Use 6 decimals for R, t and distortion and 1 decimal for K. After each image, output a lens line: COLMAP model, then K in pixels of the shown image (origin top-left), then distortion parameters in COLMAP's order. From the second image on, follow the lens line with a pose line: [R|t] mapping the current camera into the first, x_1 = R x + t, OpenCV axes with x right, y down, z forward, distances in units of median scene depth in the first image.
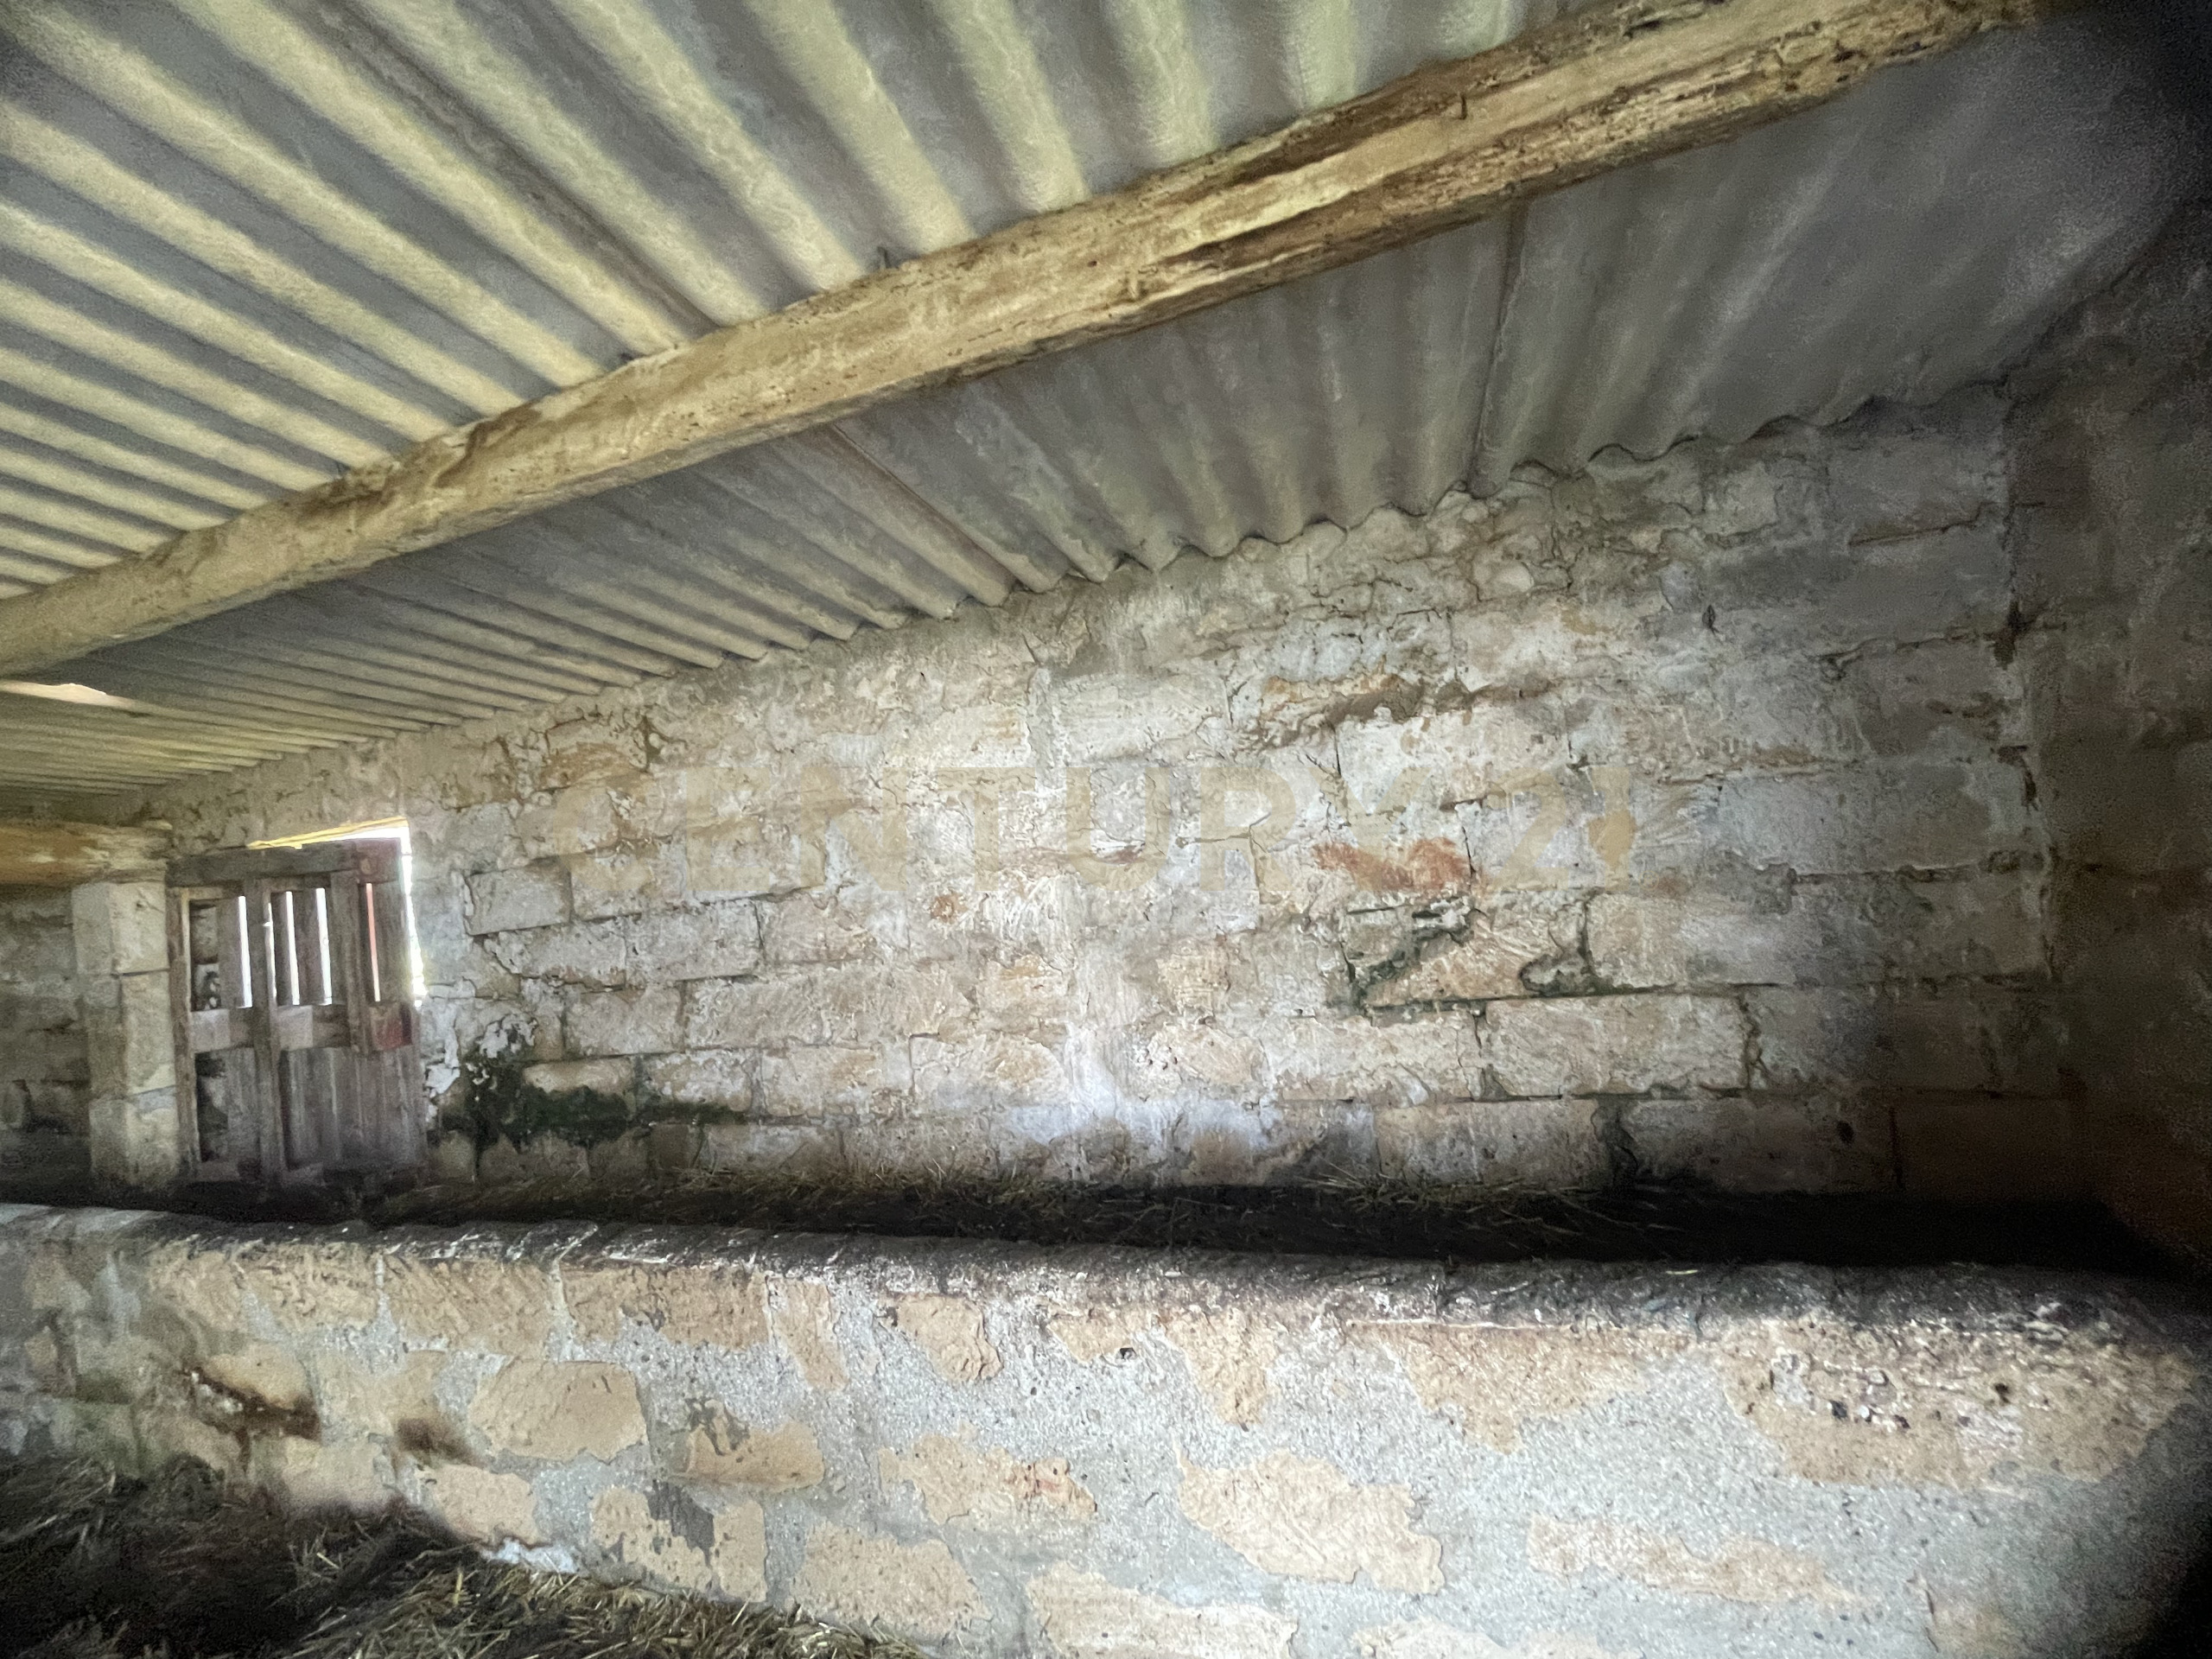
lens RADIAL K [[891.5, 0, 1101.7], [0, 891.5, 824.8], [0, 0, 1]] dist [-0.002819, -0.000488]
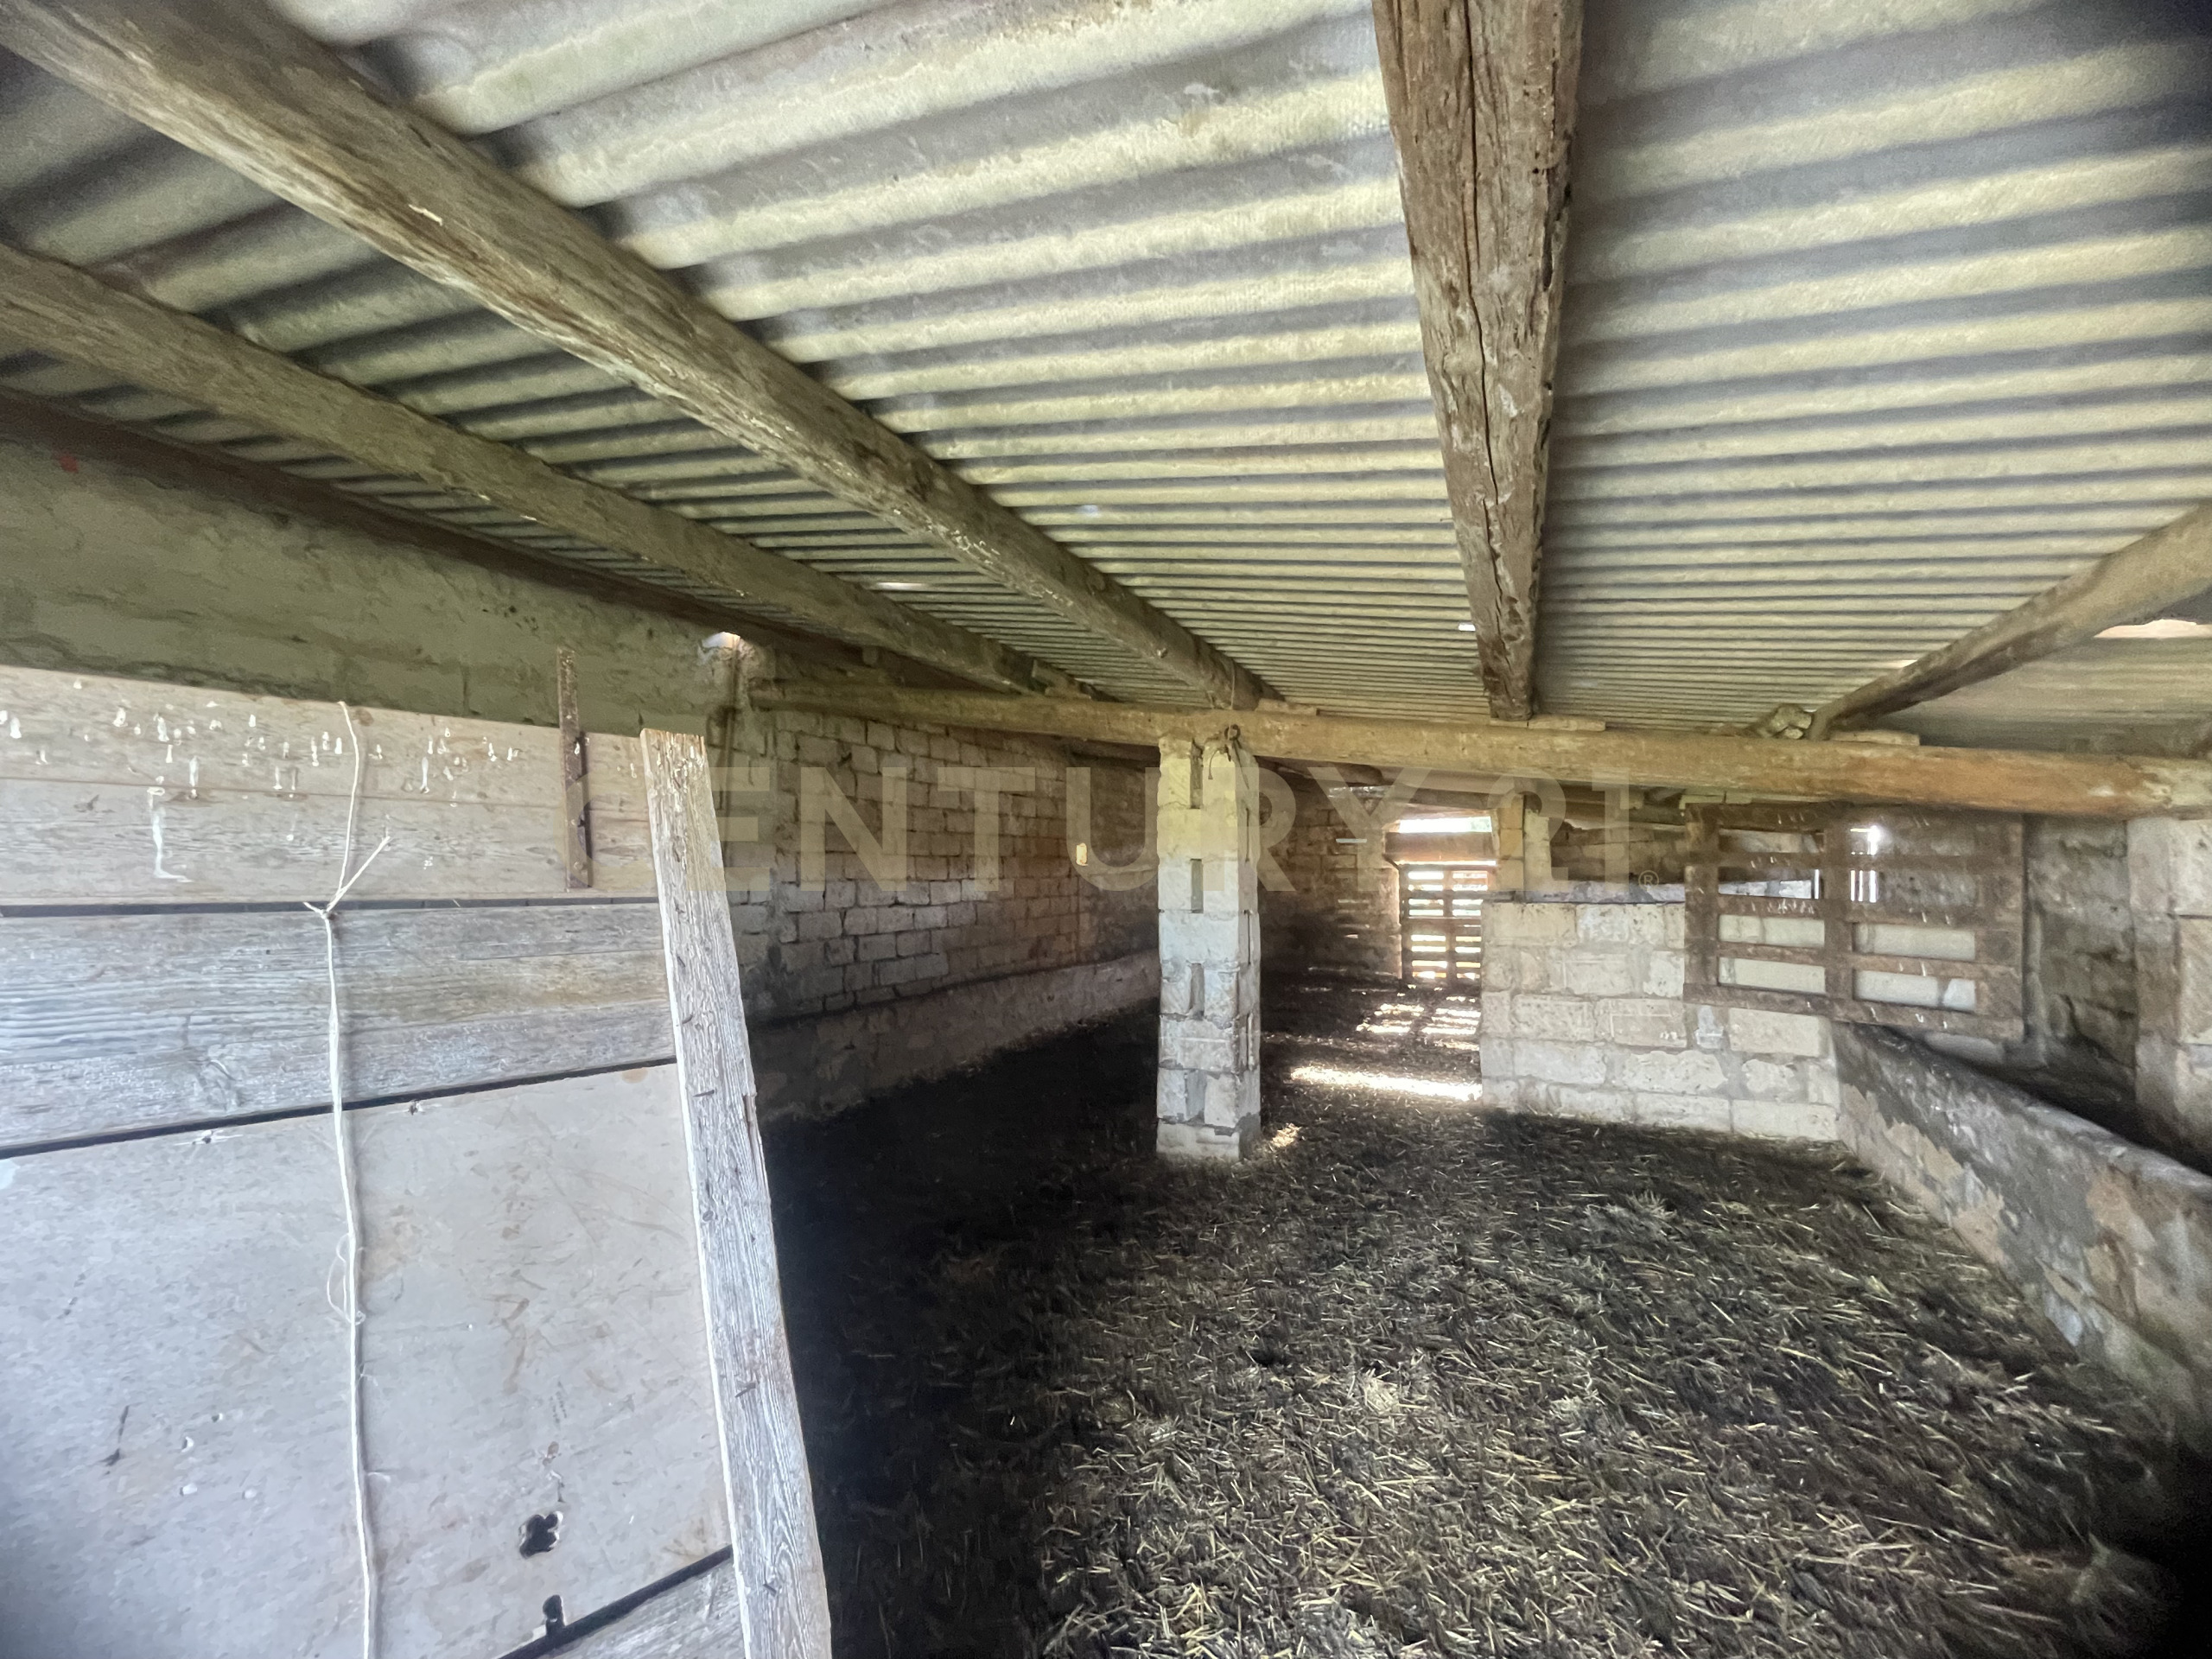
lens RADIAL K [[891.5, 0, 1104.1], [0, 891.5, 826.4], [0, 0, 1]] dist [-0.002819, -0.000488]
pose [[-0.120119, 0.062711, -0.990777, -0.043959], [0.029201, 0.997794, 0.059615, -0.024788], [0.992330, -0.021770, -0.121685, -0.037762]]
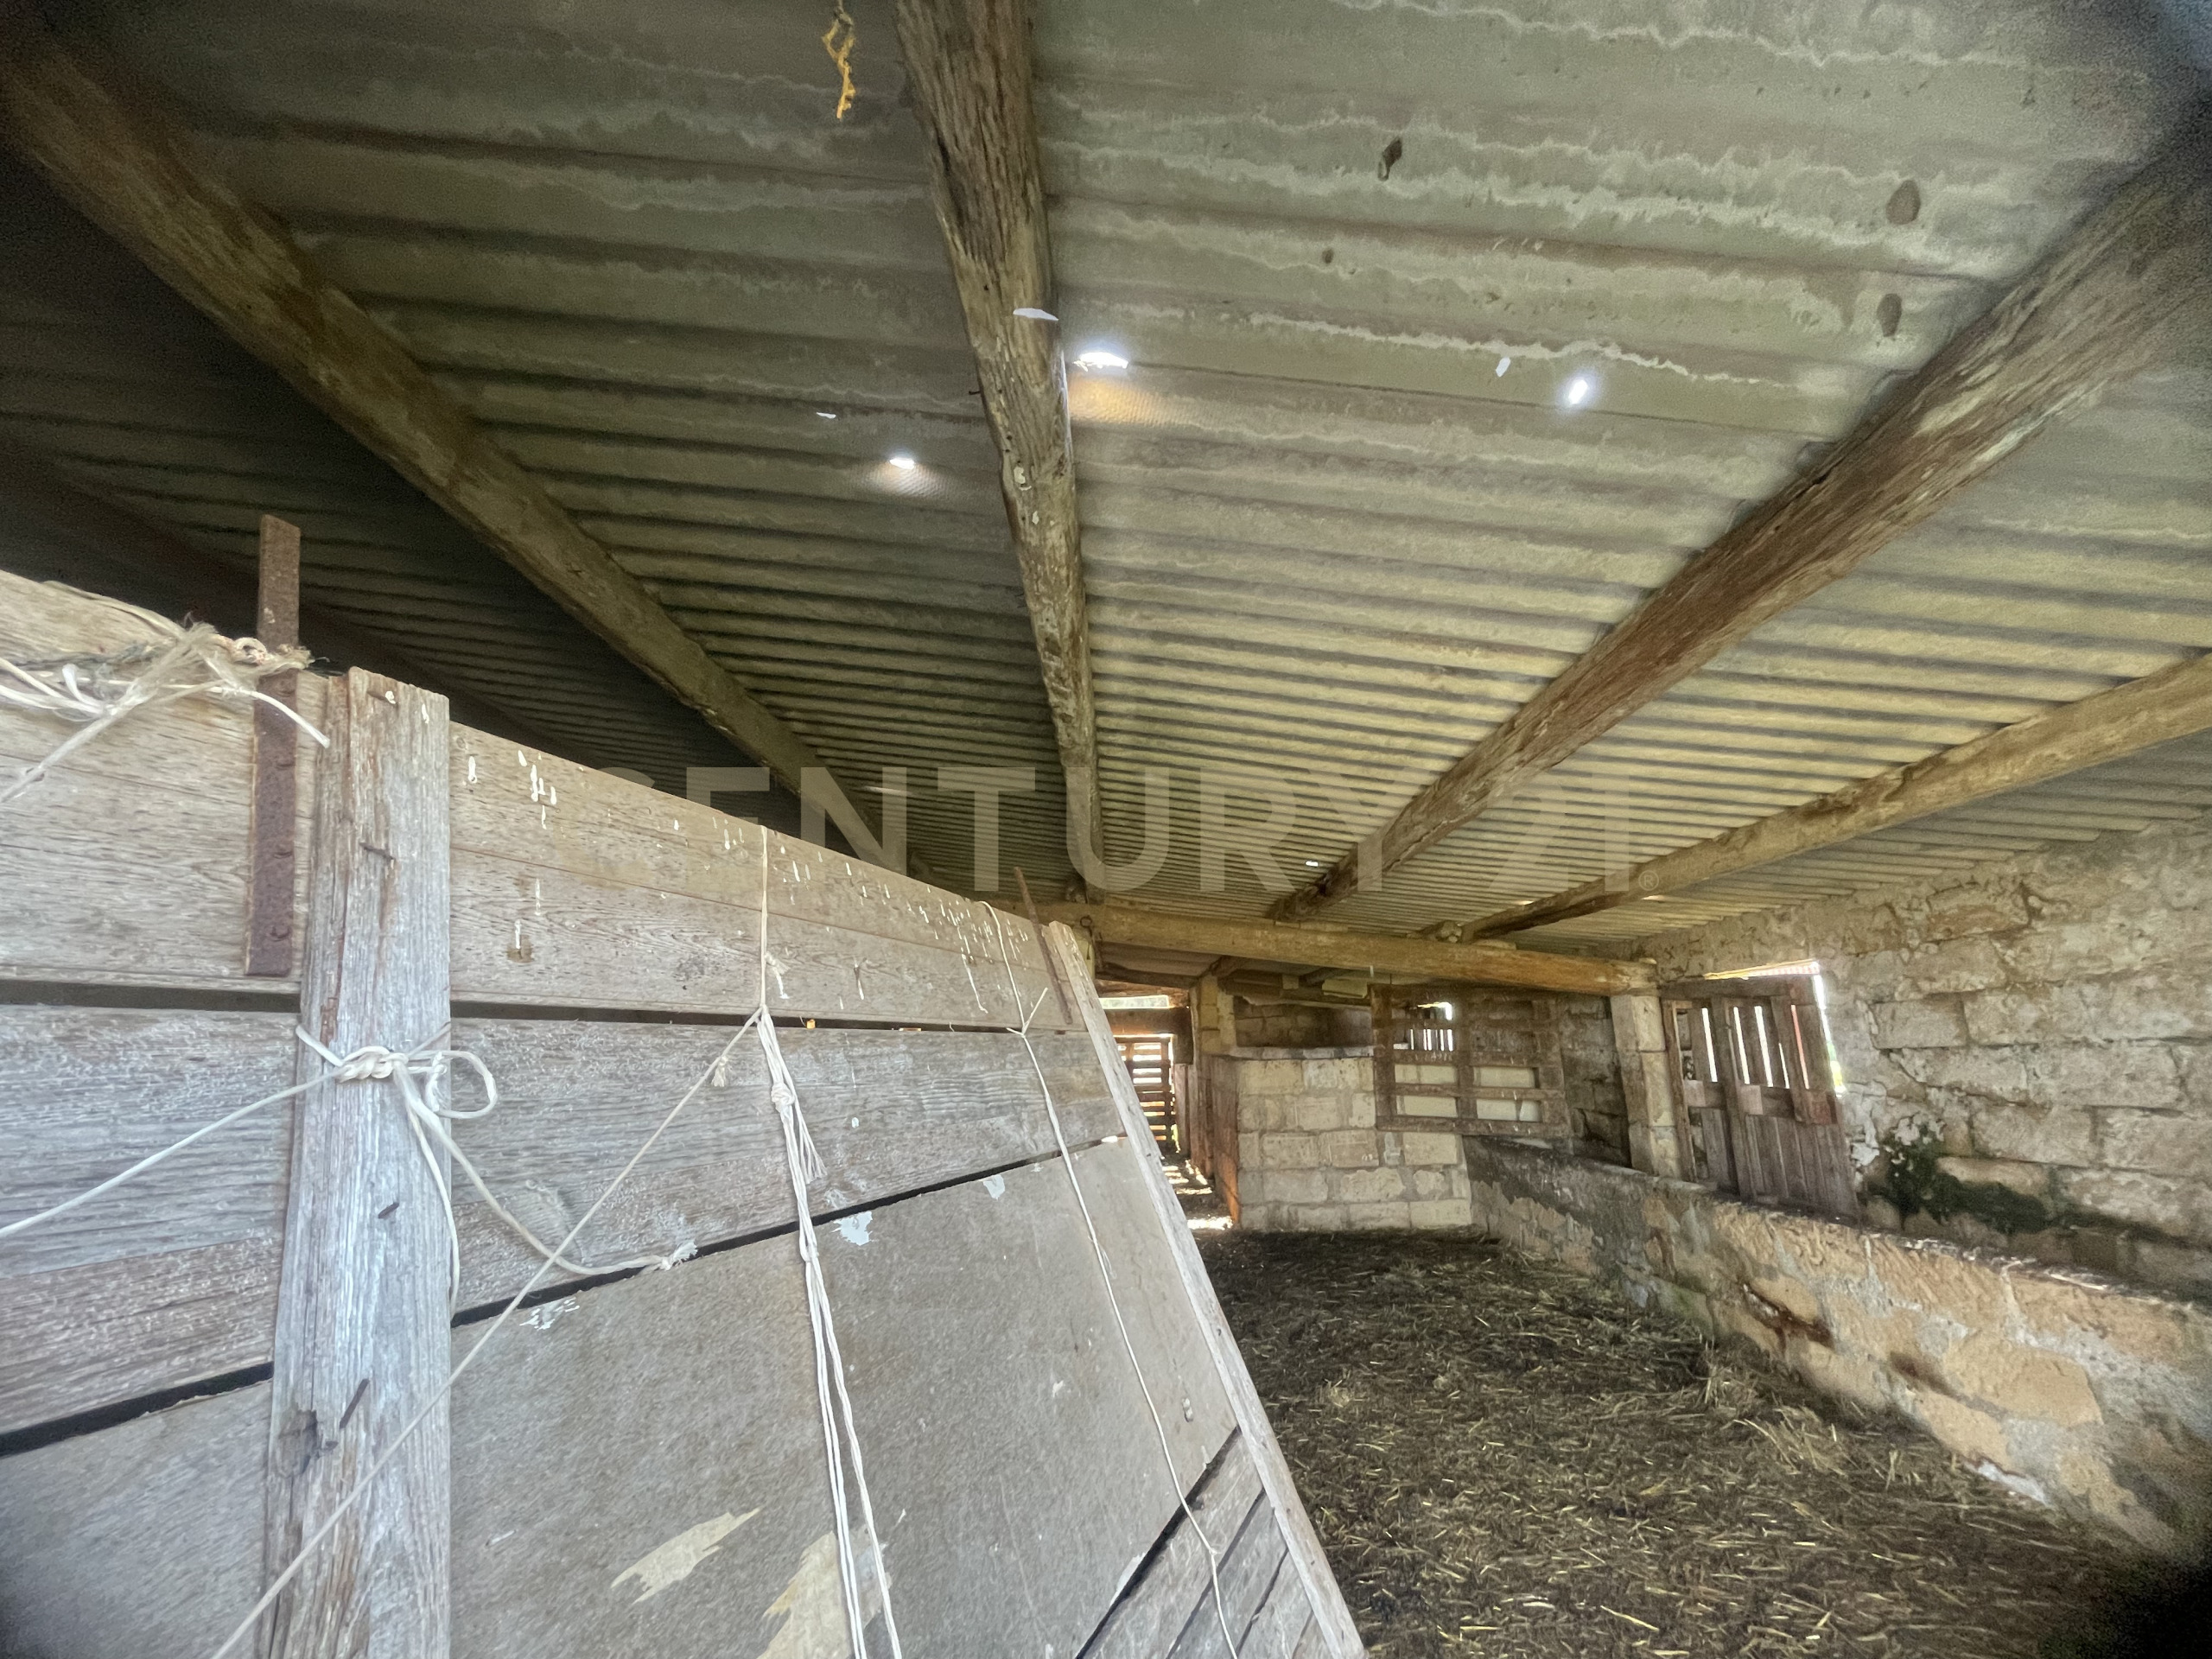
lens RADIAL K [[891.5, 0, 1103.6], [0, 891.5, 828.0], [0, 0, 1]] dist [-0.002819, -0.000488]
pose [[0.306282, -0.125065, -0.943690, 0.332659], [-0.001459, 0.991269, -0.131844, -0.038438], [0.951940, 0.041758, 0.303425, -0.725801]]
